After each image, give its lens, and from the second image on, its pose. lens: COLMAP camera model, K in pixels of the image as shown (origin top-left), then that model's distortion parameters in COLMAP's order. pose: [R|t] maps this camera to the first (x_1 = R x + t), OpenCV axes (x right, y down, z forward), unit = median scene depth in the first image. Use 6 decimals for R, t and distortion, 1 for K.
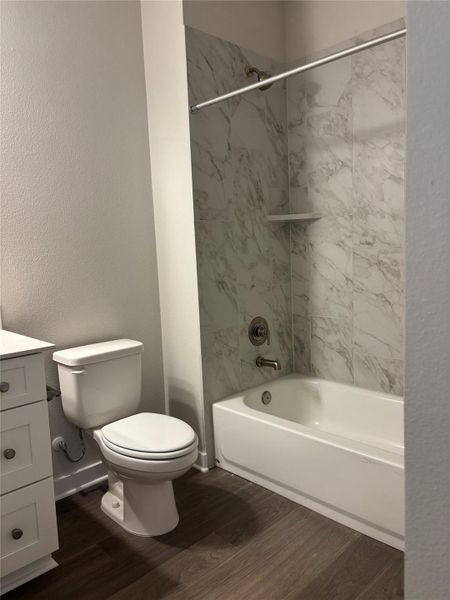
lens RADIAL K [[451.1, 0, 222.7], [0, 451.1, 296.6], [0, 0, 1]] dist [0.022325, -0.030996]
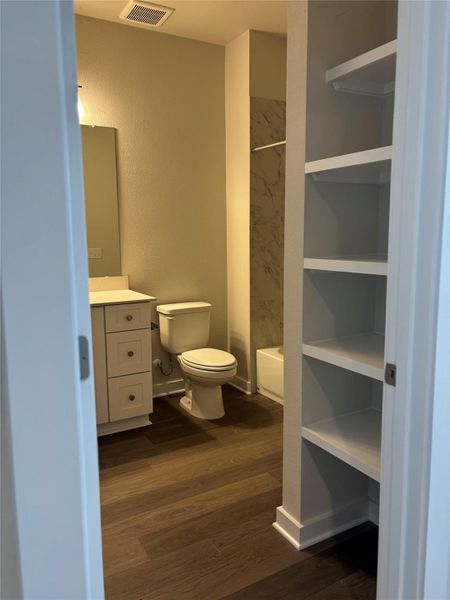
lens RADIAL K [[451.1, 0, 226.6], [0, 451.1, 299.5], [0, 0, 1]] dist [0.022325, -0.030996]
pose [[0.972625, 0.068660, -0.222008, 0.212196], [-0.059962, 0.997154, 0.045692, 0.012753], [0.224513, -0.031130, 0.973974, -0.484302]]
